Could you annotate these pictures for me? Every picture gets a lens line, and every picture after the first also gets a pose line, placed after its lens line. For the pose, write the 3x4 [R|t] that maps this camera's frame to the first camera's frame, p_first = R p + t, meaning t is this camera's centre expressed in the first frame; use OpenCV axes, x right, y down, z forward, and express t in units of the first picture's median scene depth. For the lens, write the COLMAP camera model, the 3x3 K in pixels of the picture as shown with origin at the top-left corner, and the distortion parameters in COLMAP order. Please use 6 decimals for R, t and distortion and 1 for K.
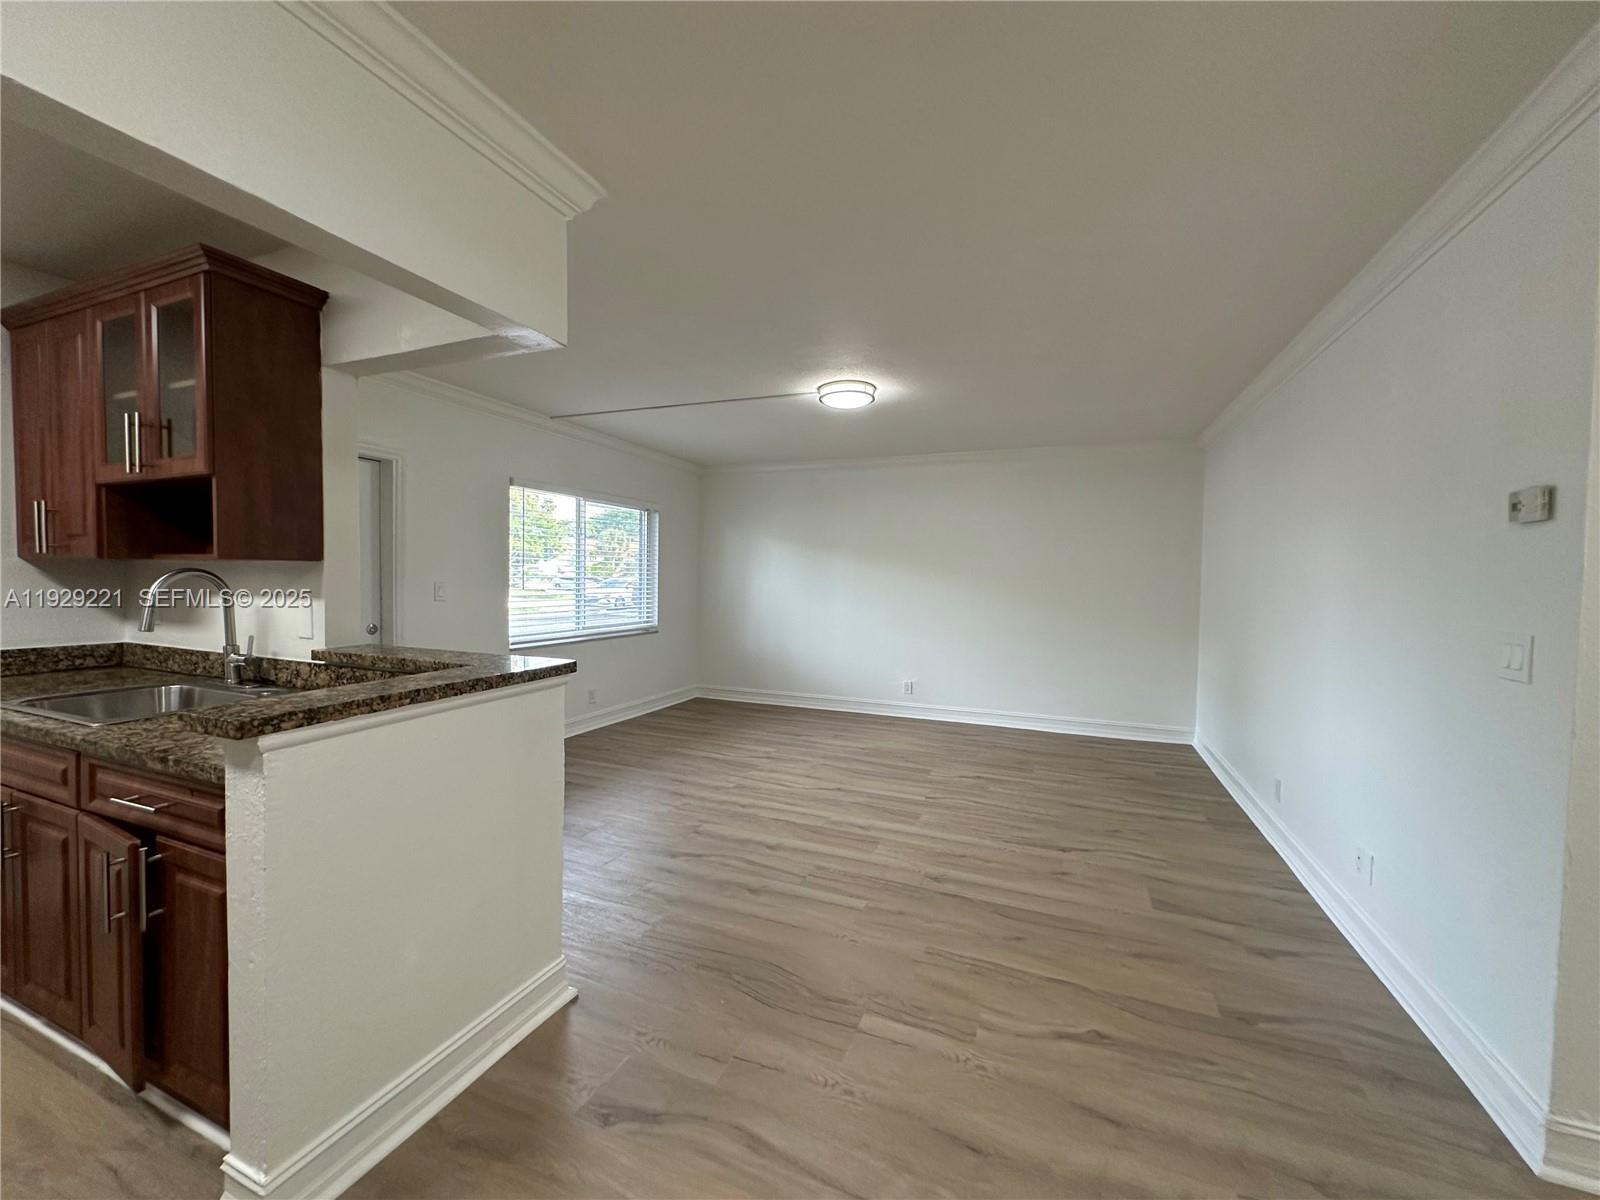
lens RADIAL K [[637.3, 0, 798.9], [0, 637.3, 599.4], [0, 0, 1]] dist [-0.002846, 0.000766]
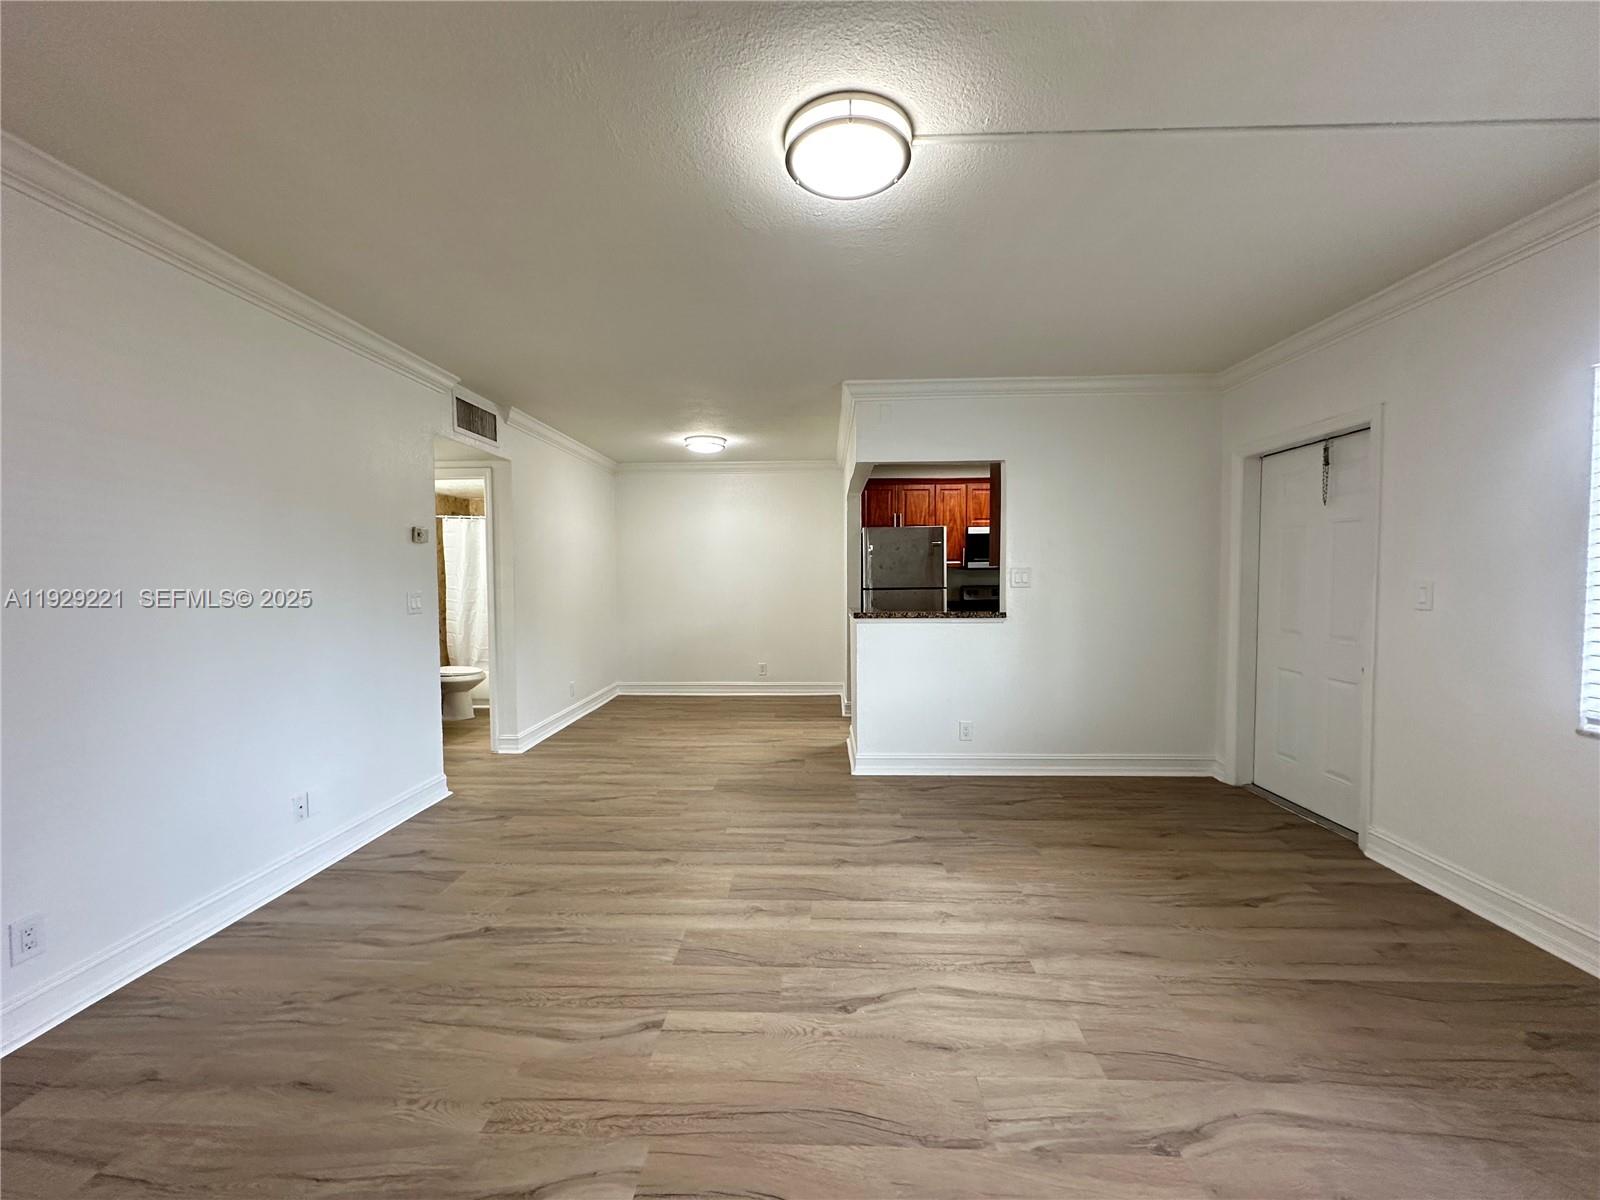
lens RADIAL K [[637.3, 0, 798.9], [0, 637.3, 599.4], [0, 0, 1]] dist [-0.002846, 0.000766]
pose [[-0.938577, 0.001198, -0.345069, 0.346059], [-0.022184, 0.997716, 0.063802, -0.048453], [0.344357, 0.067538, -0.936406, 1.887732]]
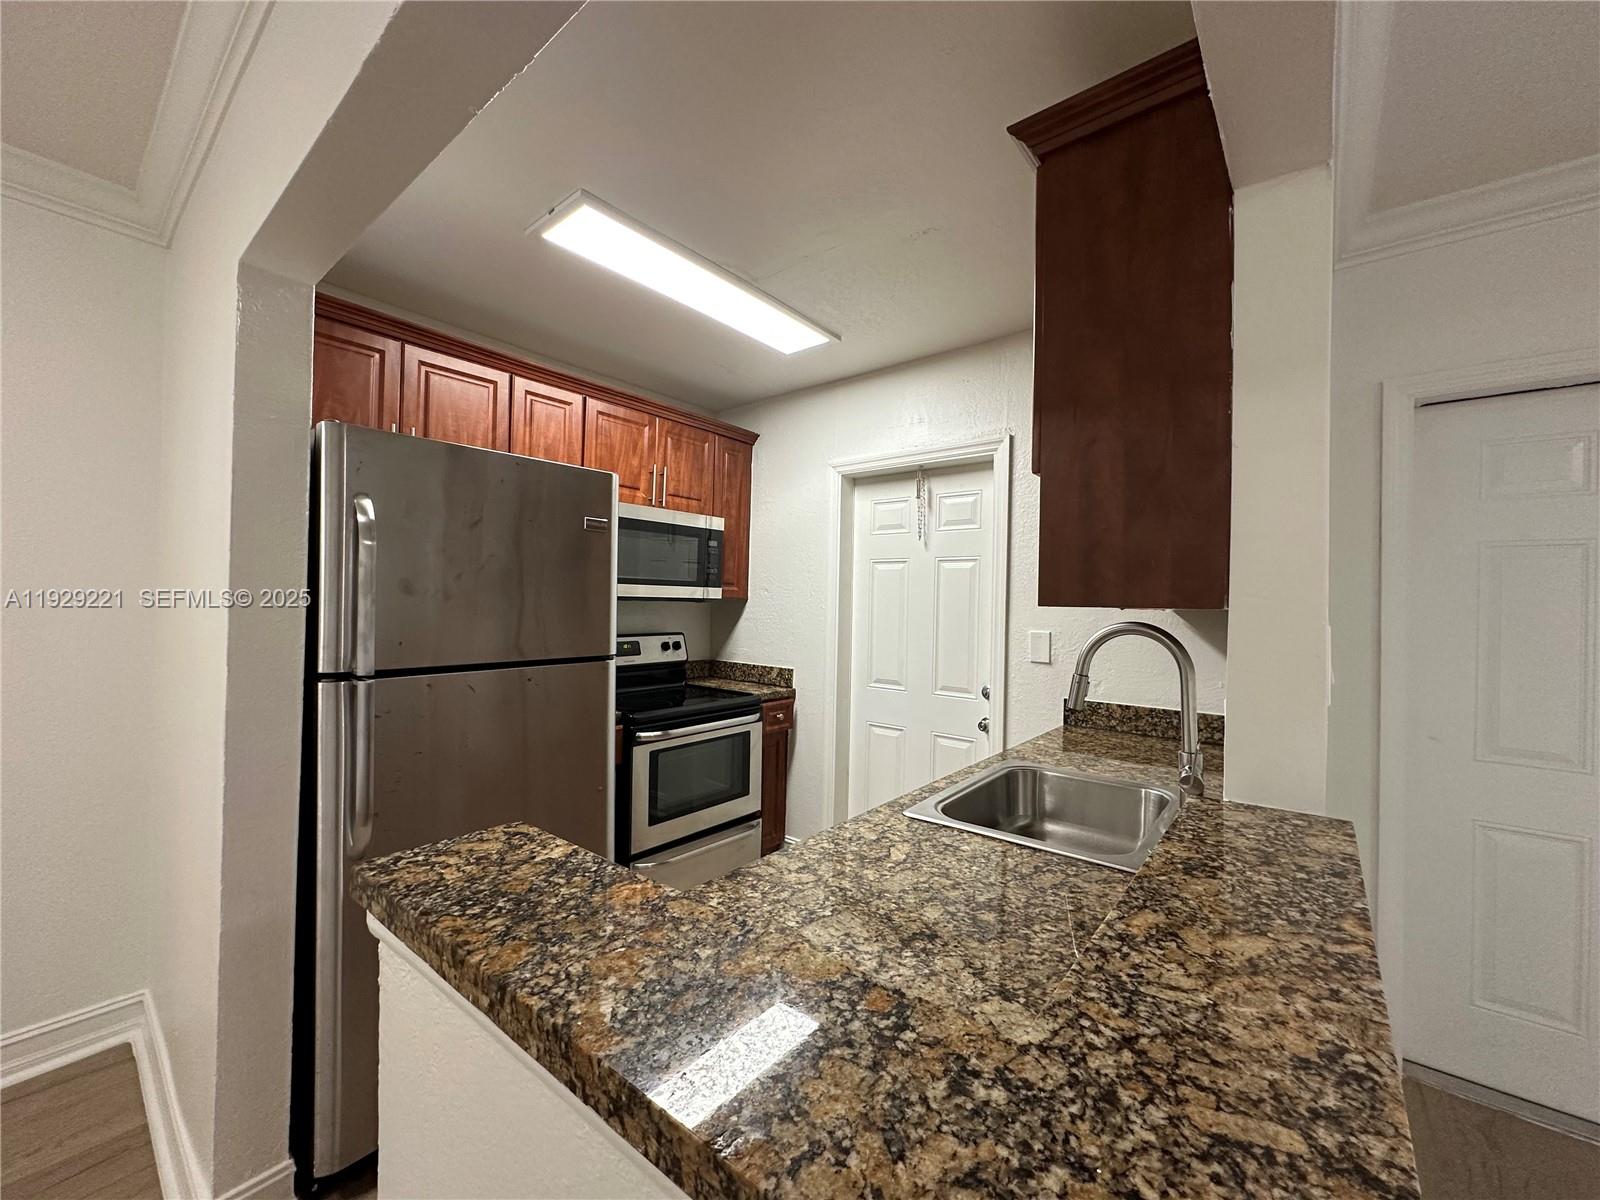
lens RADIAL K [[637.3, 0, 798.9], [0, 637.3, 599.4], [0, 0, 1]] dist [-0.002846, 0.000766]
pose [[-0.289943, -0.026621, -0.956674, -0.160127], [-0.057200, 0.998308, -0.010443, -0.032681], [0.955333, 0.051694, -0.290975, 0.613342]]
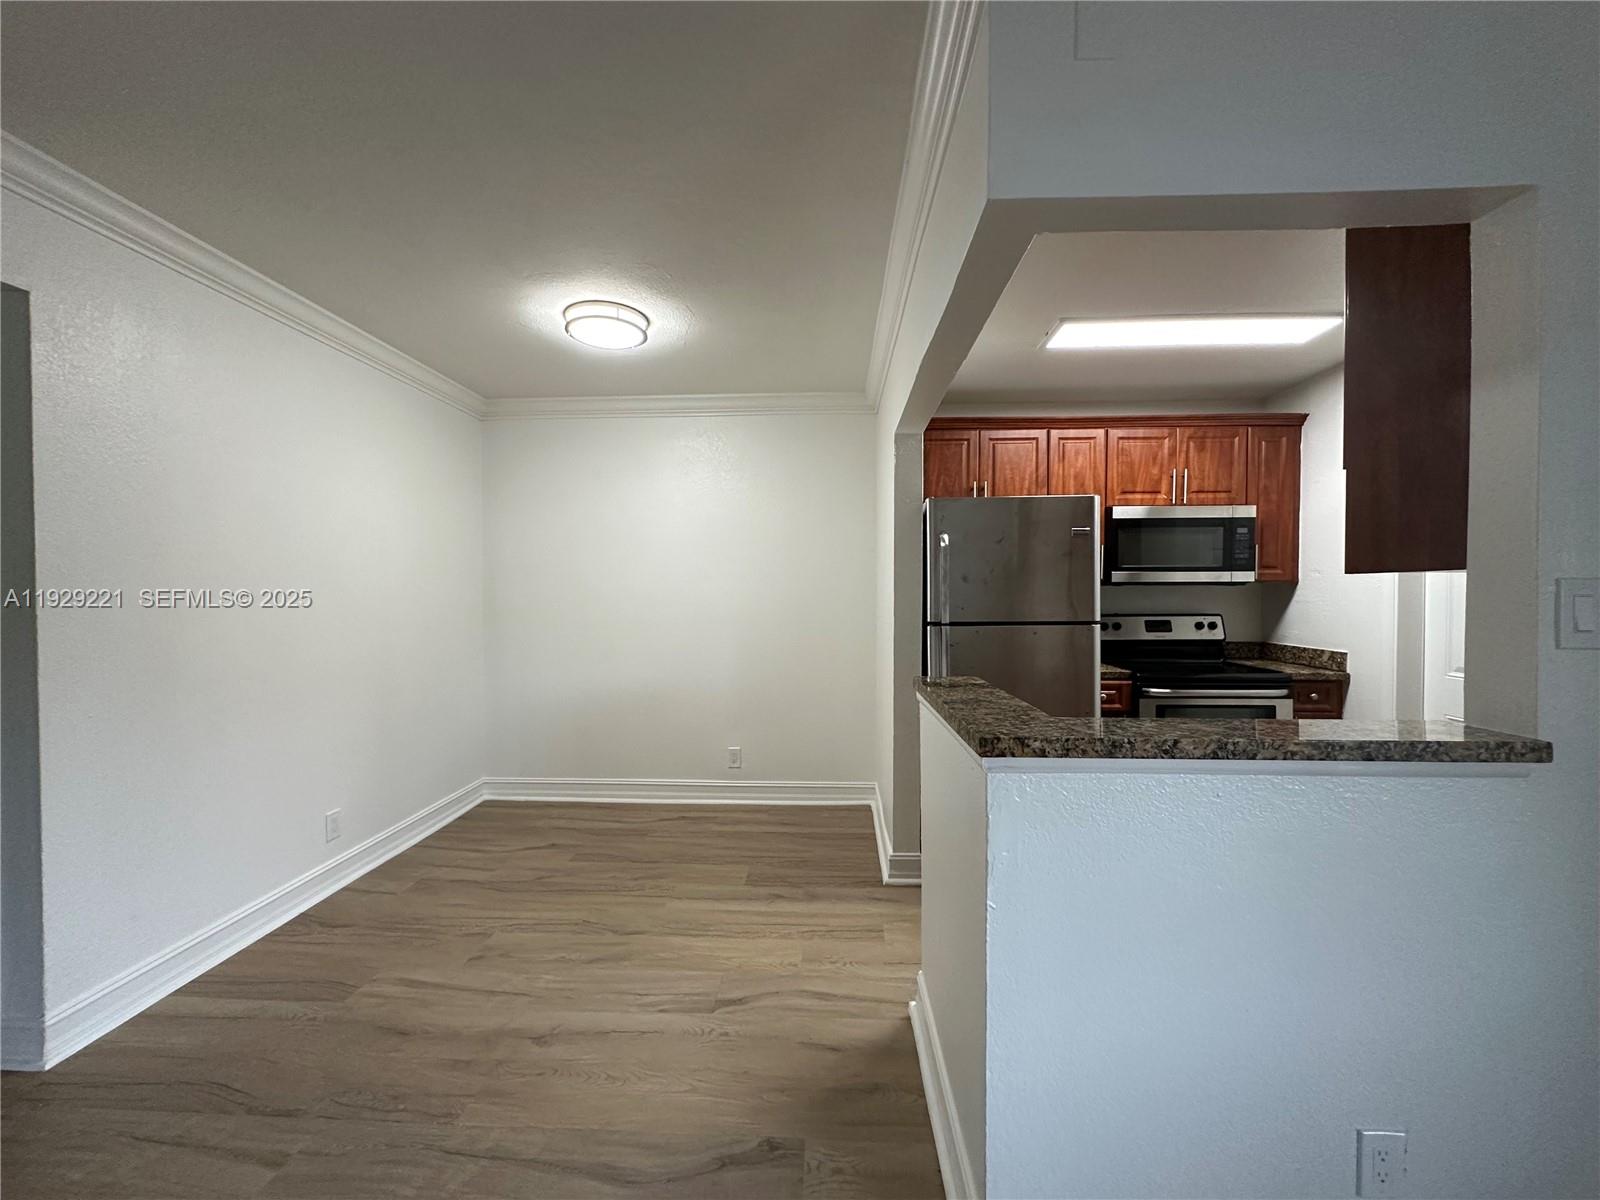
lens RADIAL K [[637.3, 0, 798.9], [0, 637.3, 599.4], [0, 0, 1]] dist [-0.002846, 0.000766]
pose [[-0.942306, -0.011690, -0.334548, -0.004837], [-0.026236, 0.998895, 0.038994, -0.028959], [0.333723, 0.045522, -0.941571, 0.974681]]
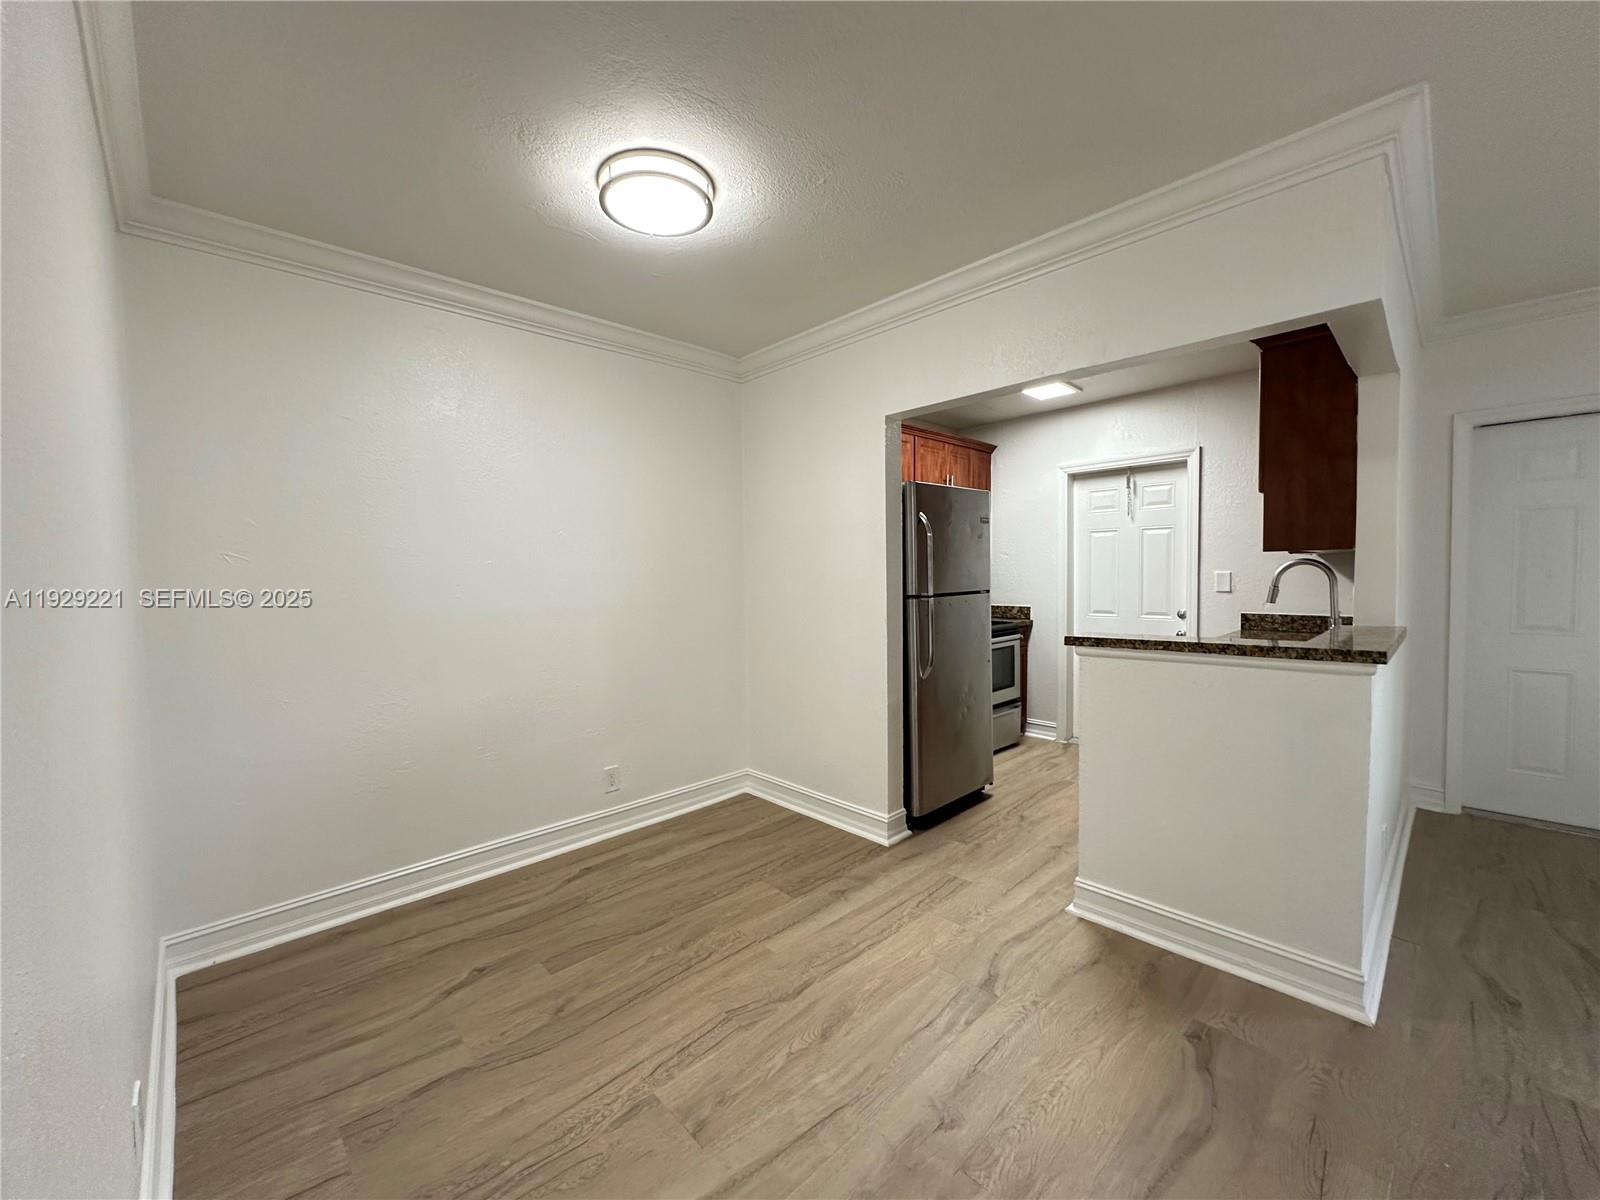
lens RADIAL K [[637.3, 0, 798.9], [0, 637.3, 599.4], [0, 0, 1]] dist [-0.002846, 0.000766]
pose [[-0.404121, 0.028741, -0.914254, 0.510791], [-0.021859, 0.998917, 0.041065, 0.004022], [0.914444, 0.036580, -0.403055, 0.404482]]
